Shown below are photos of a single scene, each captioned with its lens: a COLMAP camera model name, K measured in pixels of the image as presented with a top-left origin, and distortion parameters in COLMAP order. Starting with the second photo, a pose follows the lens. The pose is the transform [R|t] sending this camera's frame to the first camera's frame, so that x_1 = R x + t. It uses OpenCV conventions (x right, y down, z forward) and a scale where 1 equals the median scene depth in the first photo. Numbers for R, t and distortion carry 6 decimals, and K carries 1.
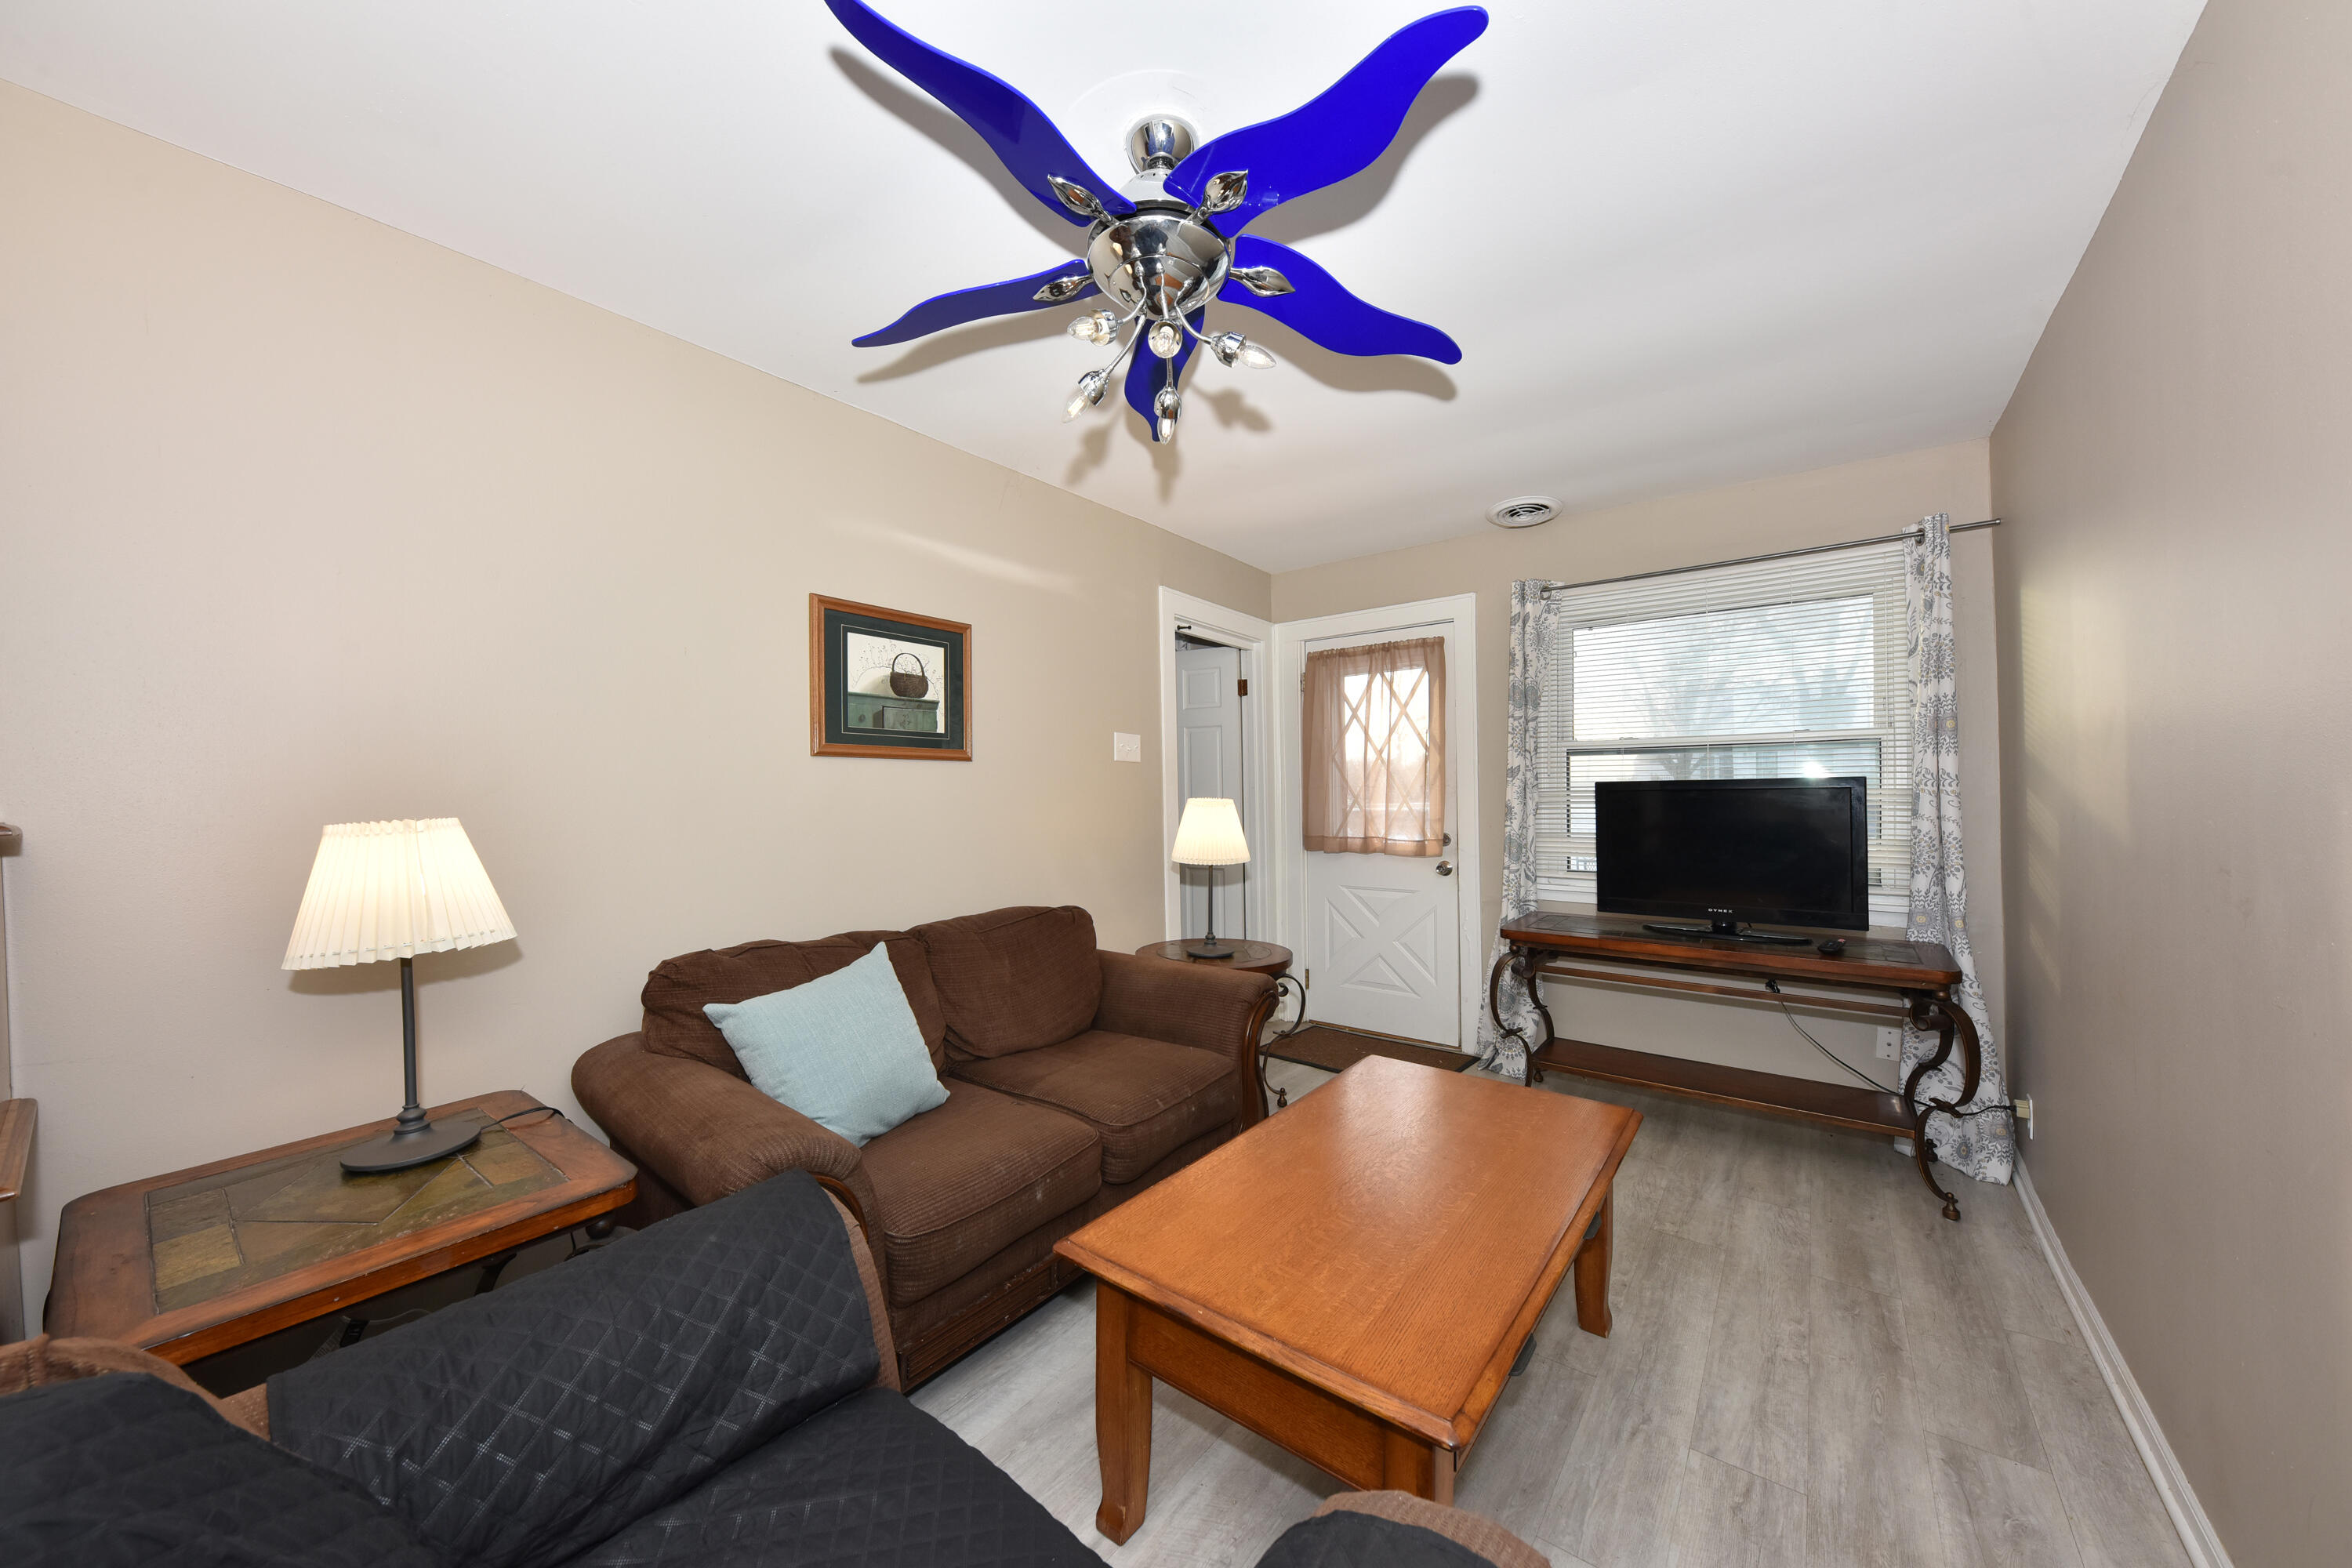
lens RADIAL K [[830.9, 0, 1129.9], [0, 830.9, 797.3], [0, 0, 1]] dist [0.009889, -0.000020]
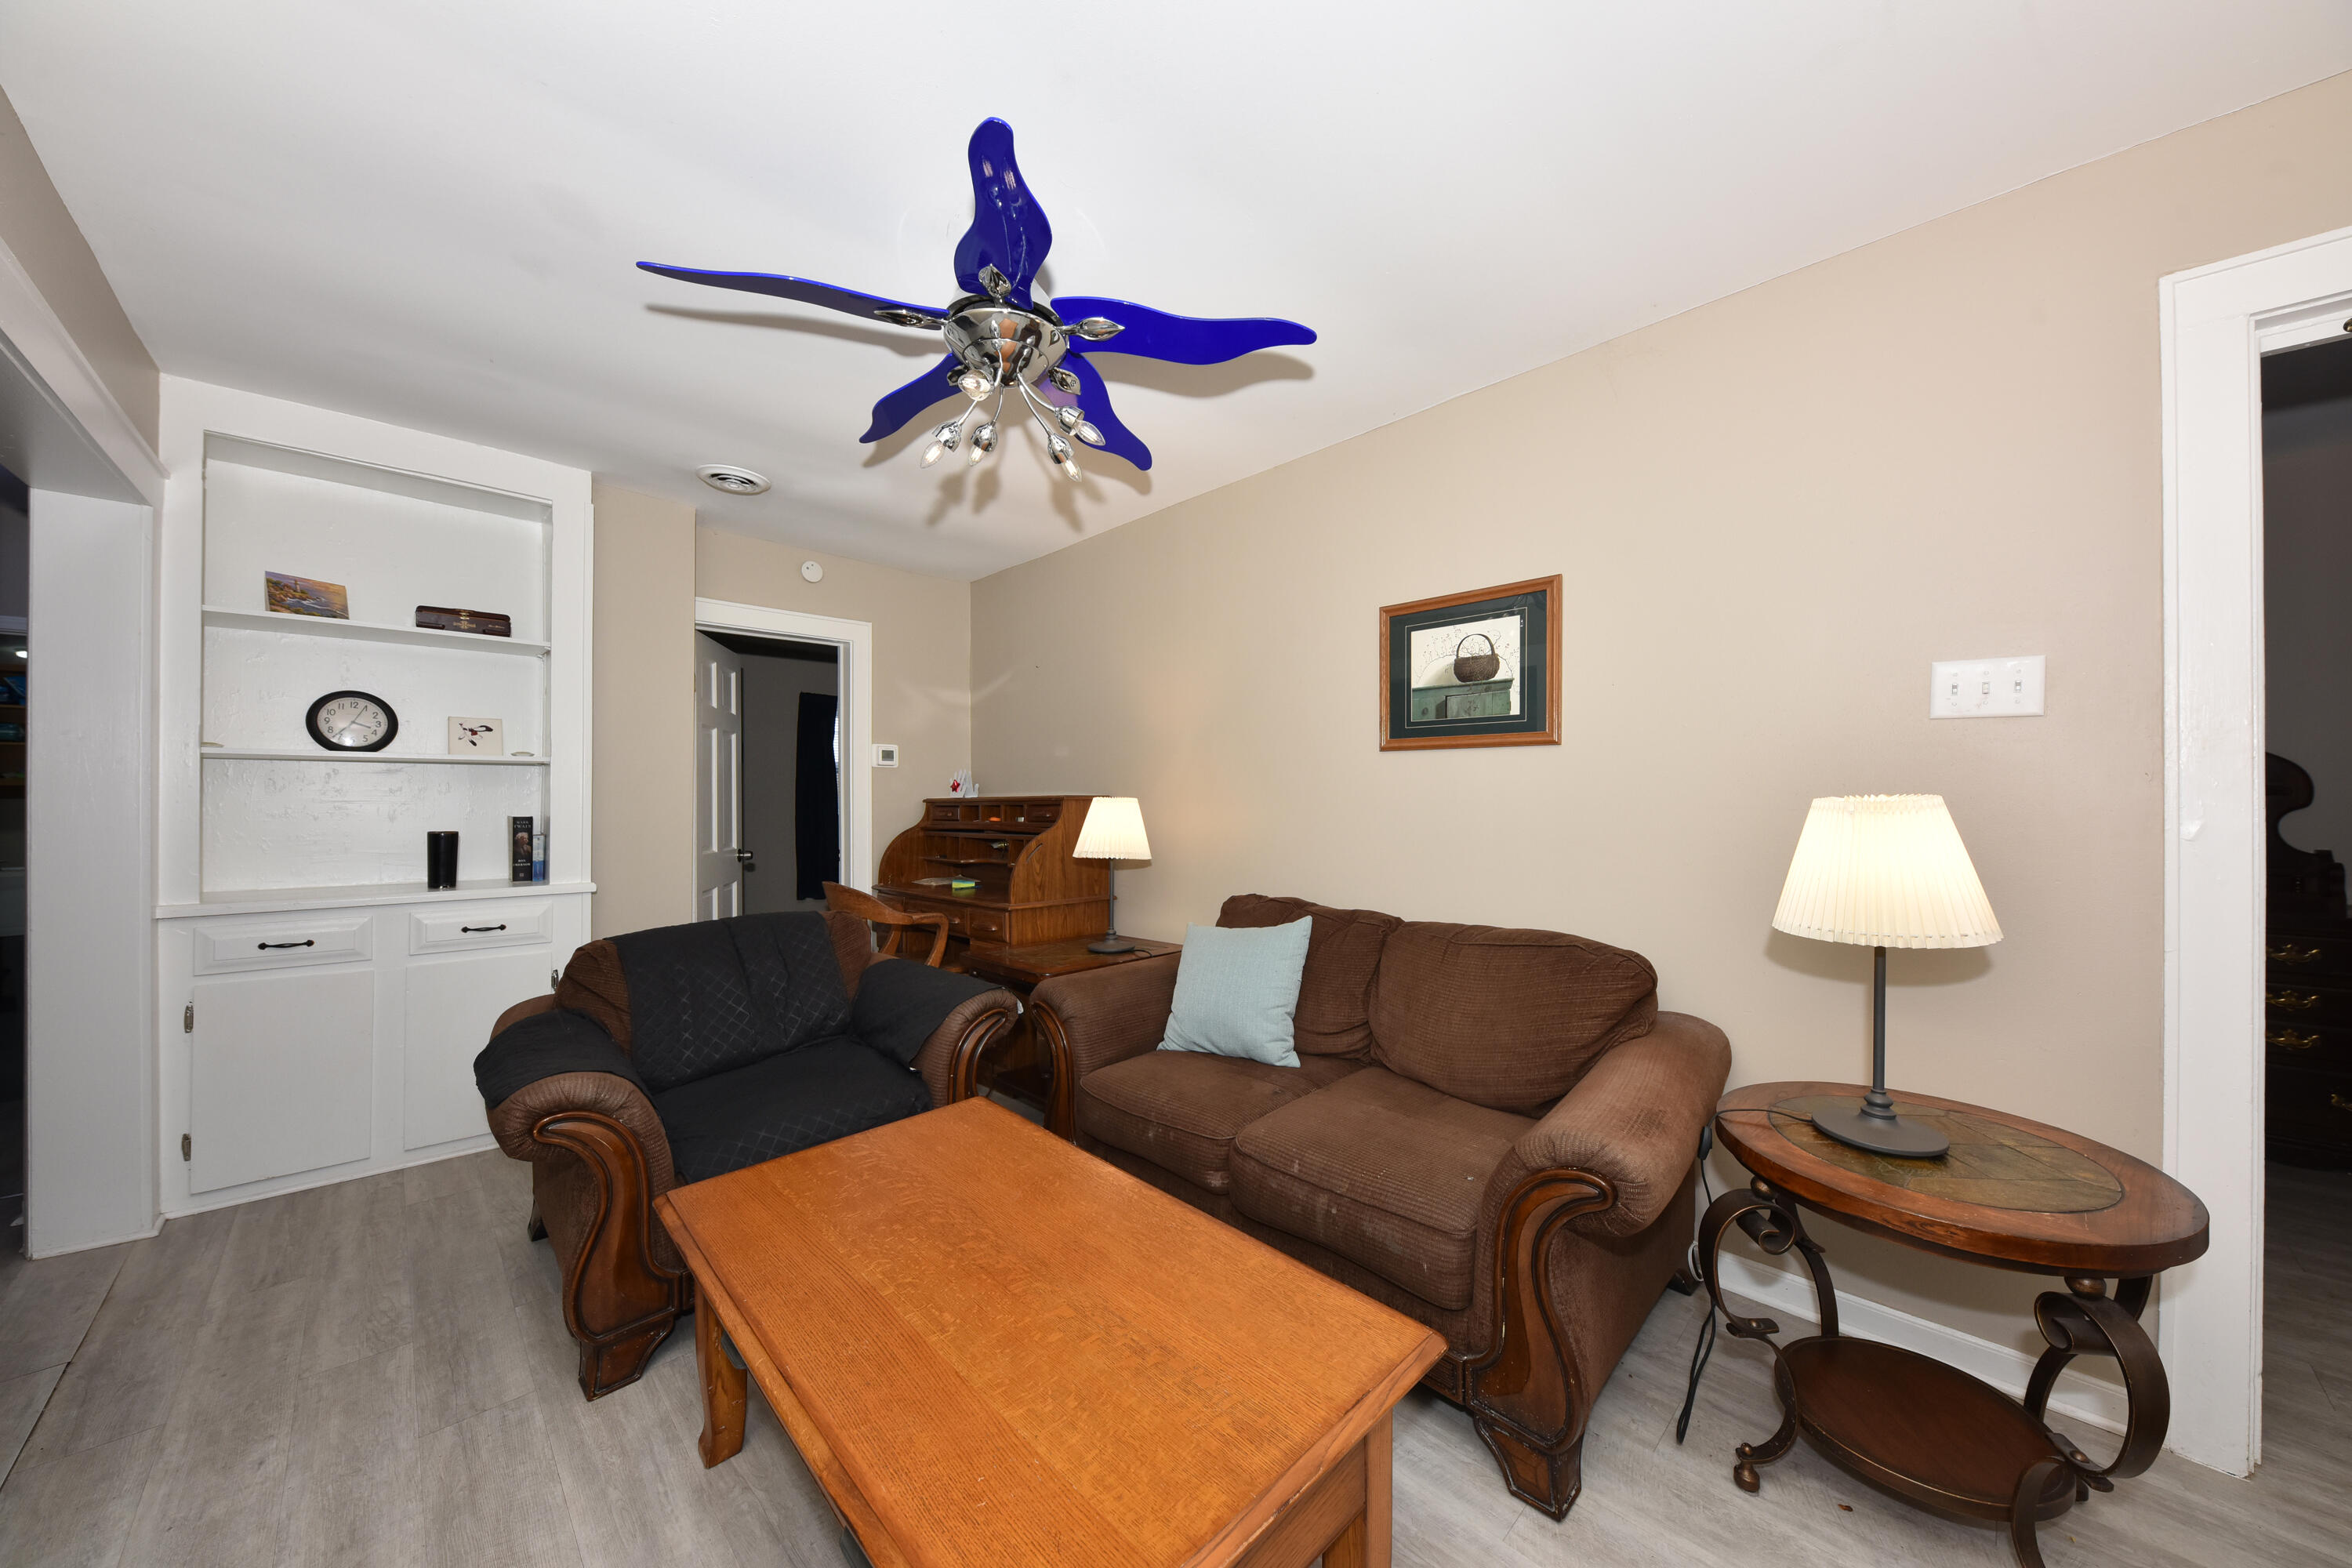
lens RADIAL K [[810.0, 0, 1179.7], [0, 810.0, 785.3], [0, 0, 1]] dist [0.001090, -0.000167]
pose [[-0.084777, -0.002134, -0.996398, 0.655006], [-0.005066, 0.999986, -0.001710, -0.000847], [0.996387, 0.004903, -0.084786, 0.738981]]
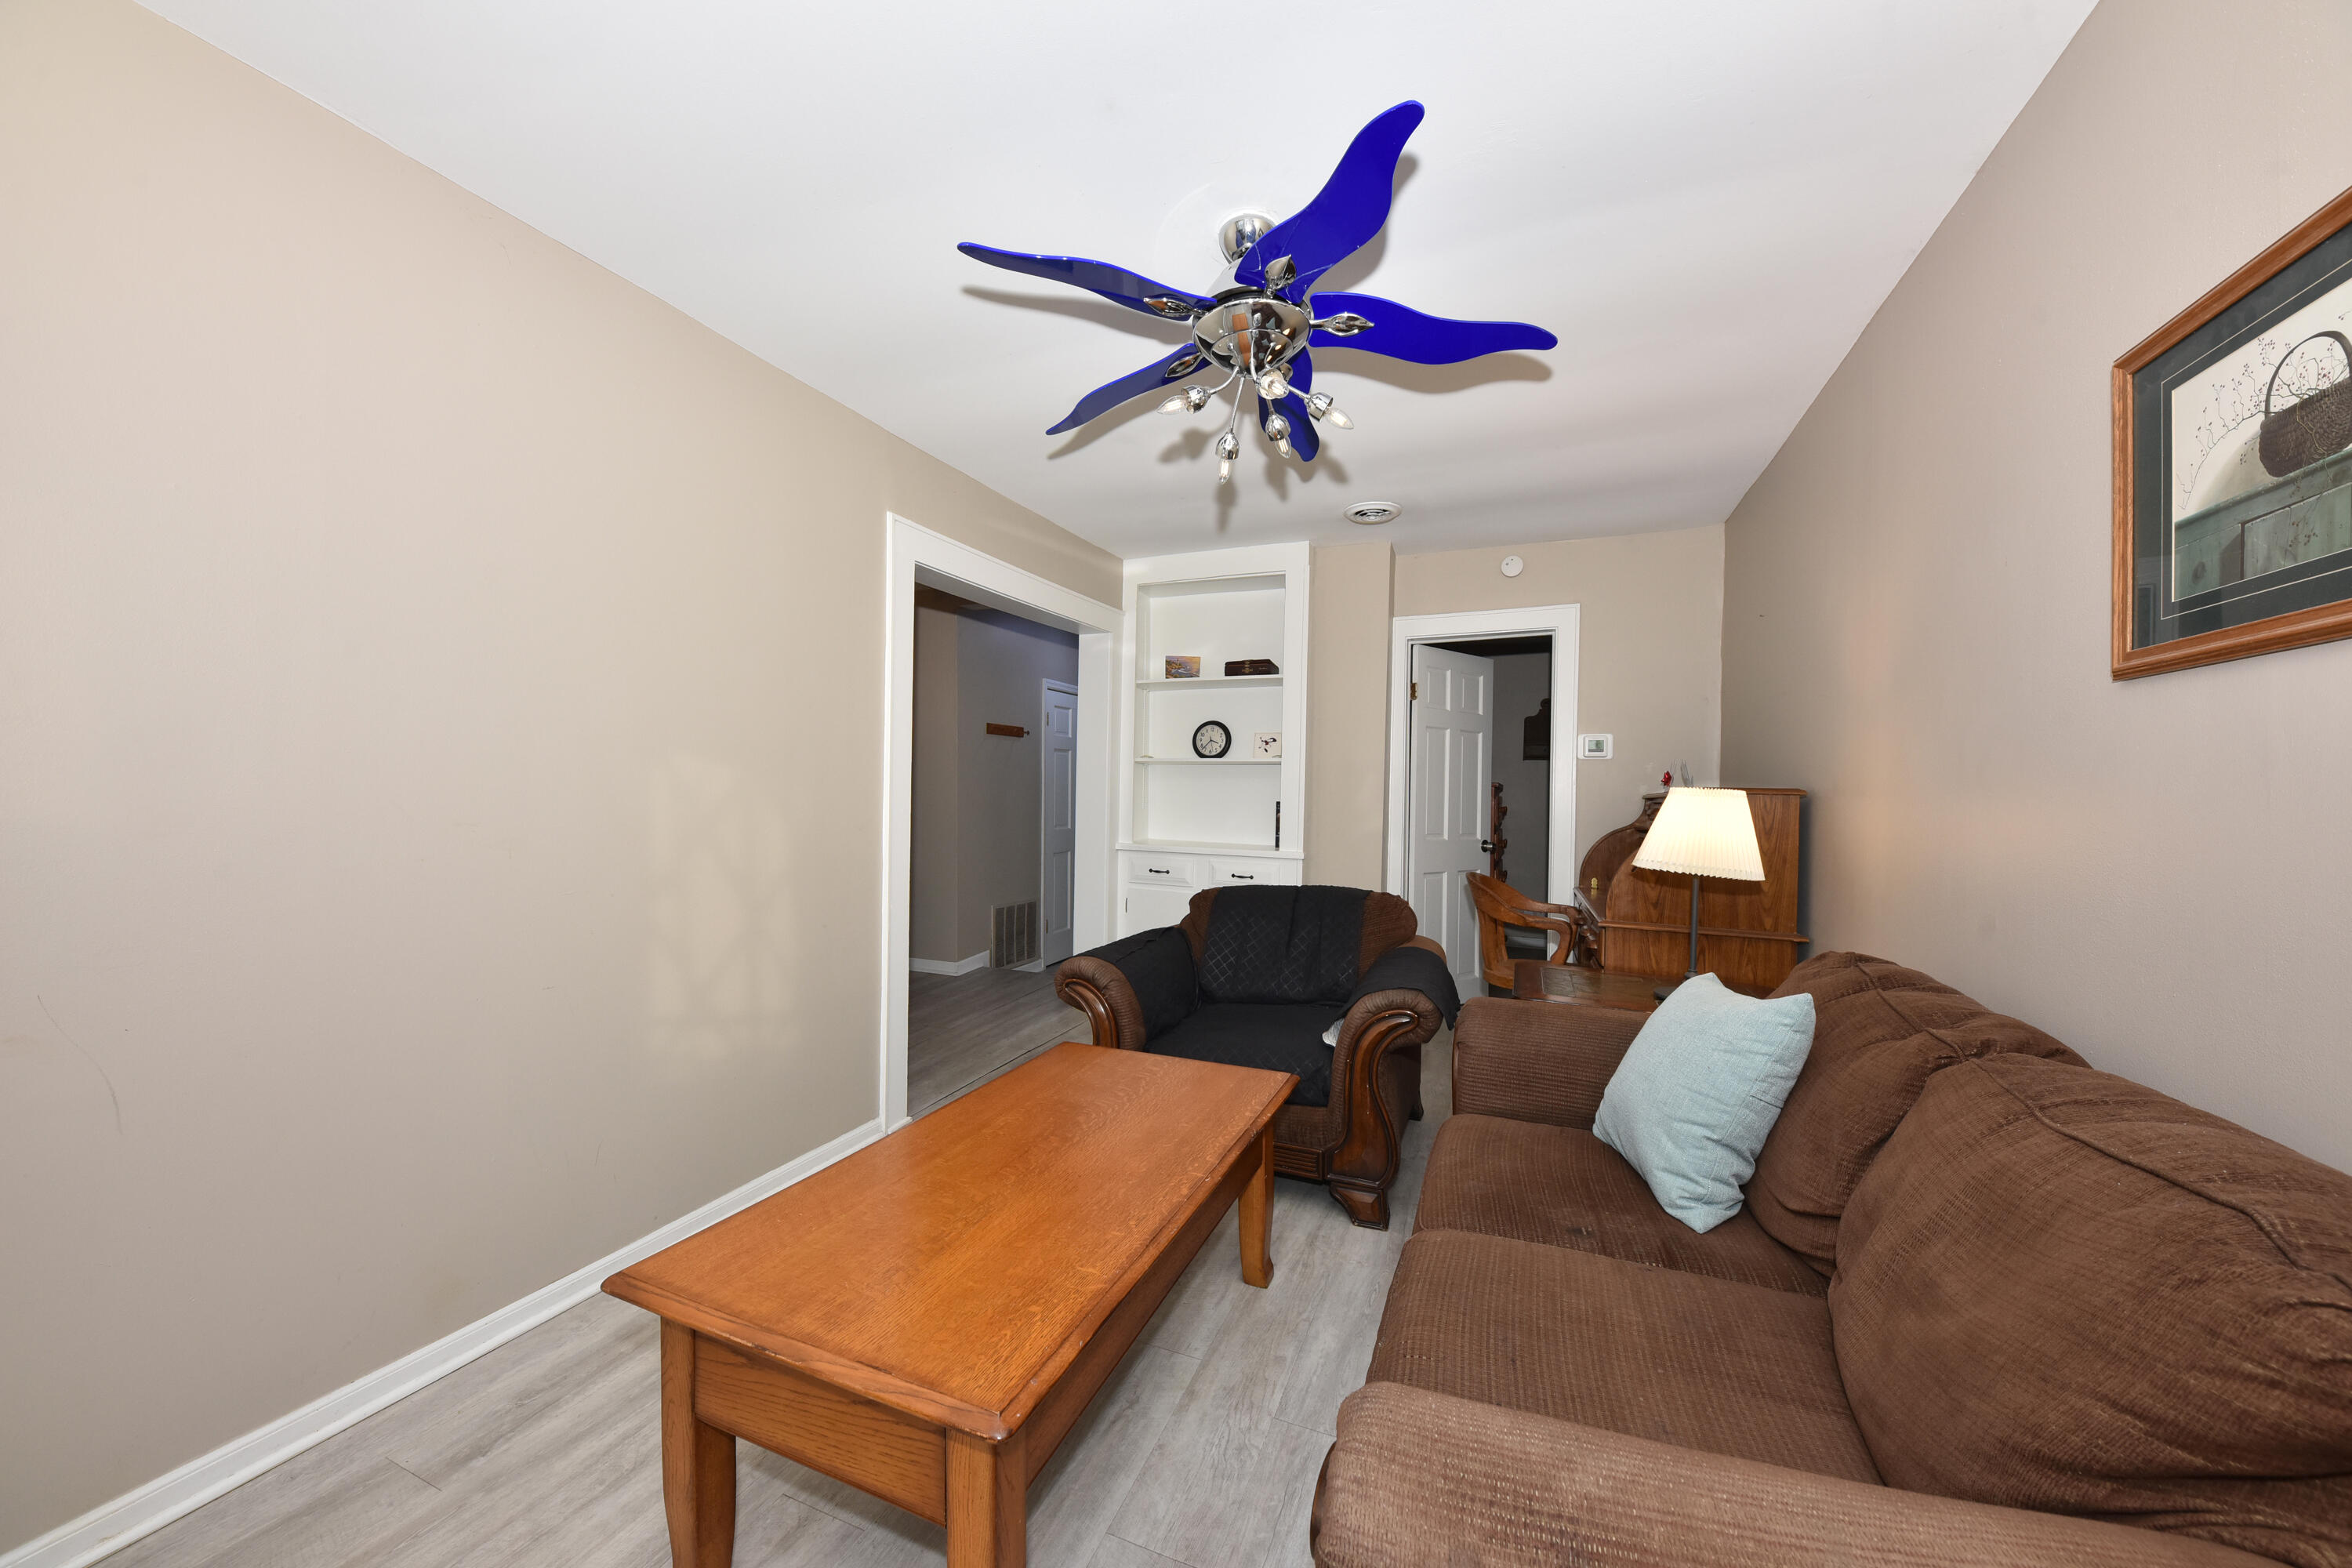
lens RADIAL K [[810.0, 0, 1179.7], [0, 810.0, 785.3], [0, 0, 1]] dist [0.001090, -0.000167]
pose [[-0.953188, -0.006436, -0.302309, 0.274900], [-0.006664, 0.999978, -0.000277, 0.015115], [0.302304, 0.001751, -0.953210, 1.163426]]
